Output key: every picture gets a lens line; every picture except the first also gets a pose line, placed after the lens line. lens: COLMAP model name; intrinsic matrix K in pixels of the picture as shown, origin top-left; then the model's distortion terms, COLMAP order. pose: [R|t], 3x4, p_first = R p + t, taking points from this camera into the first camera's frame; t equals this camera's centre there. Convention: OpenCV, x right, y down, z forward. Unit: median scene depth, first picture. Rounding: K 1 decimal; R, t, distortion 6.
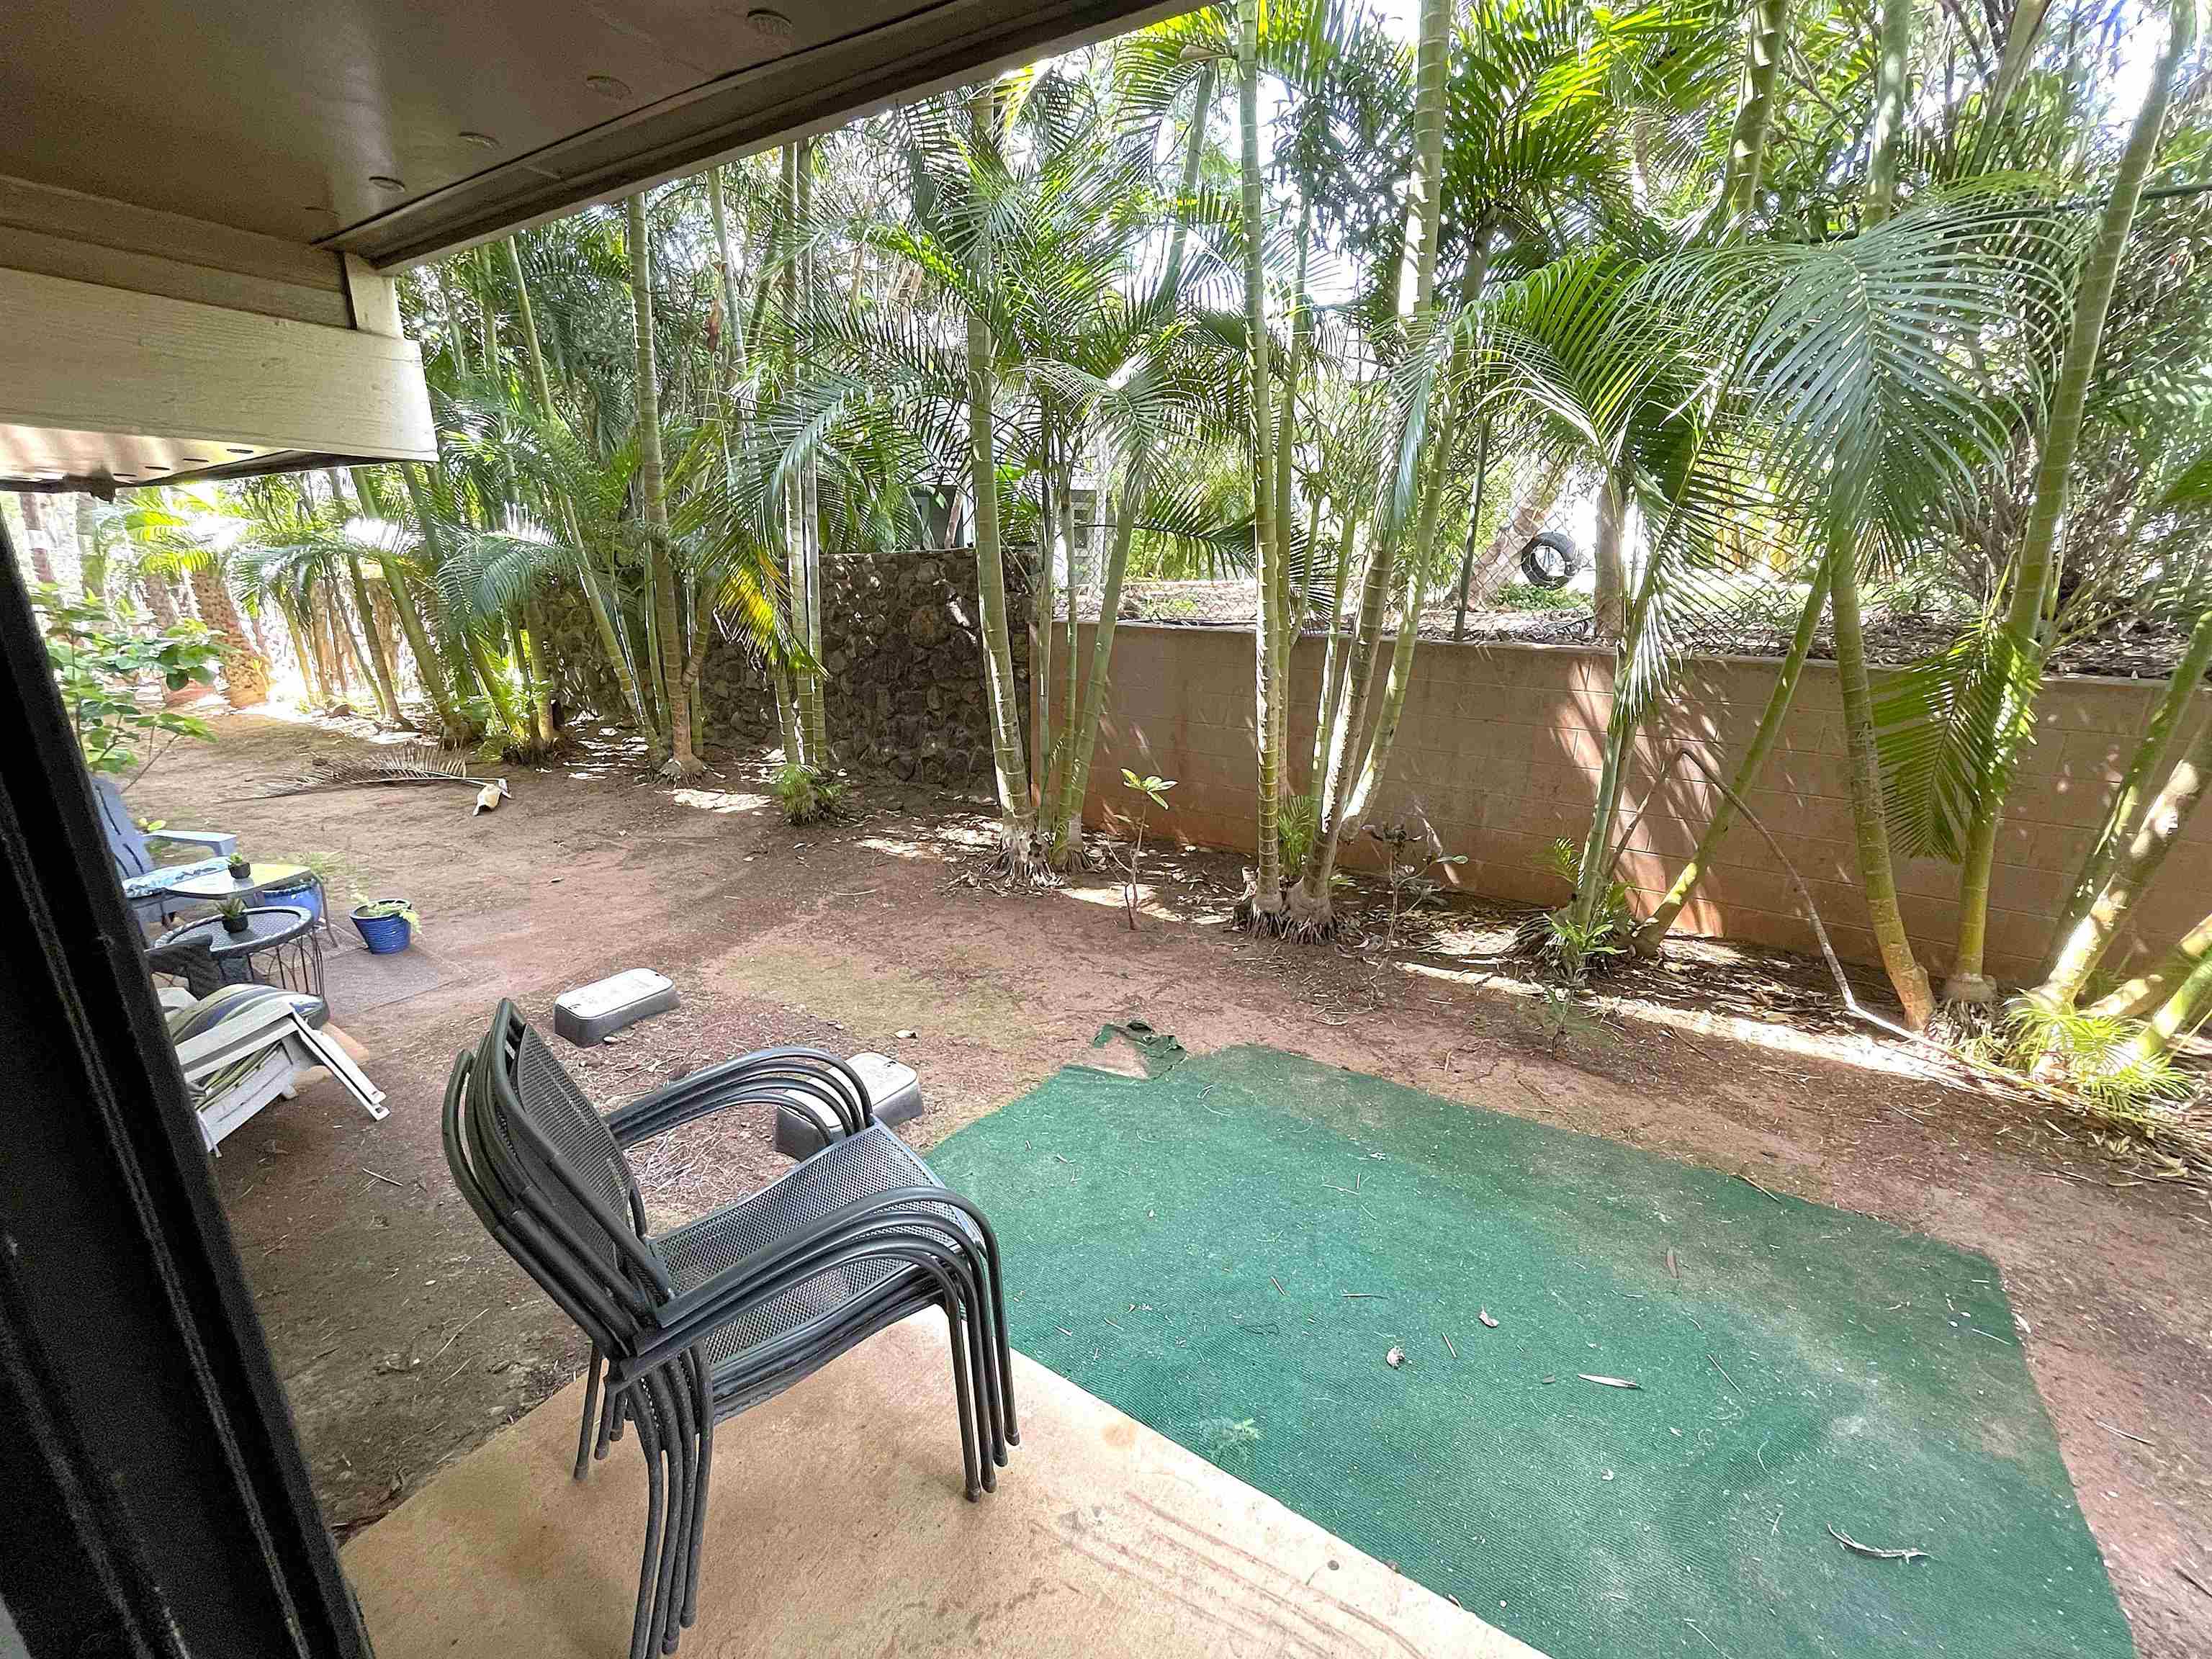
lens RADIAL K [[897.4, 0, 1107.8], [0, 897.4, 829.9], [0, 0, 1]] dist [-0.000453, -0.001141]
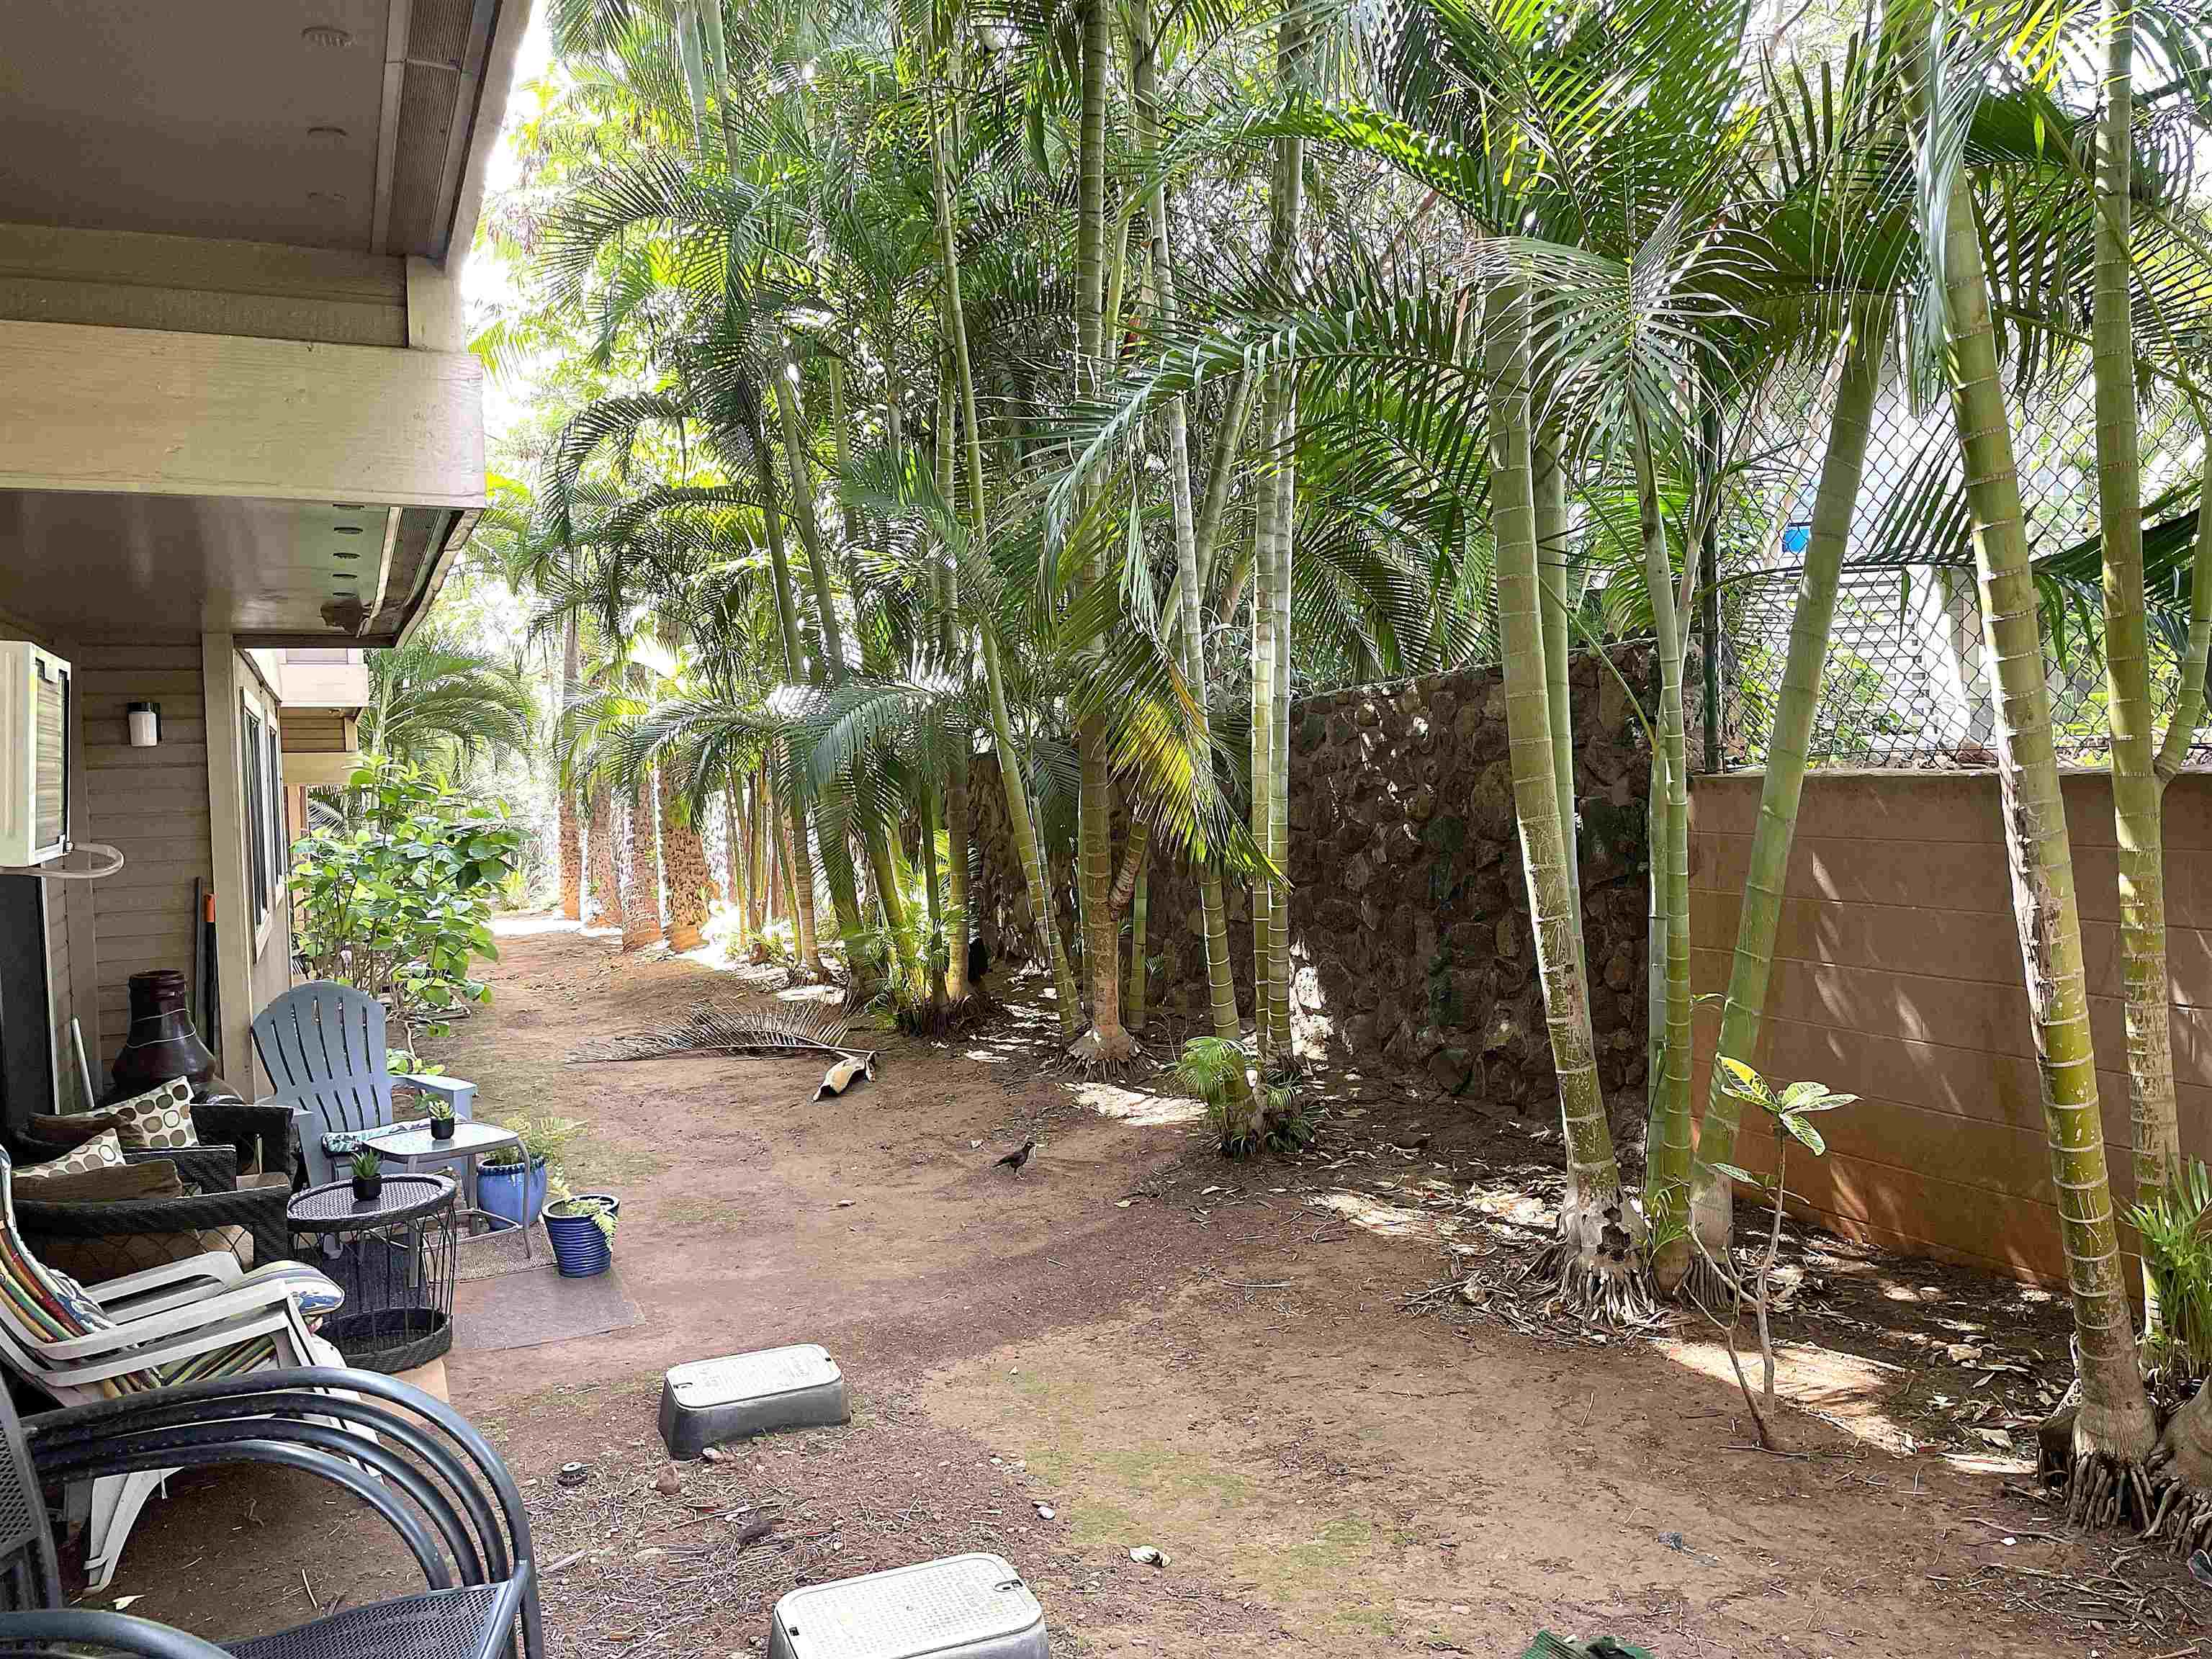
lens RADIAL K [[1671.1, 0, 1110.7], [0, 1671.1, 817.7], [0, 0, 1]] dist [0.071276, -0.089445]
pose [[0.838527, -0.019268, -0.544518, 0.173652], [-0.117259, 0.969575, -0.214882, 0.026119], [0.532092, 0.244034, 0.810756, 0.101652]]
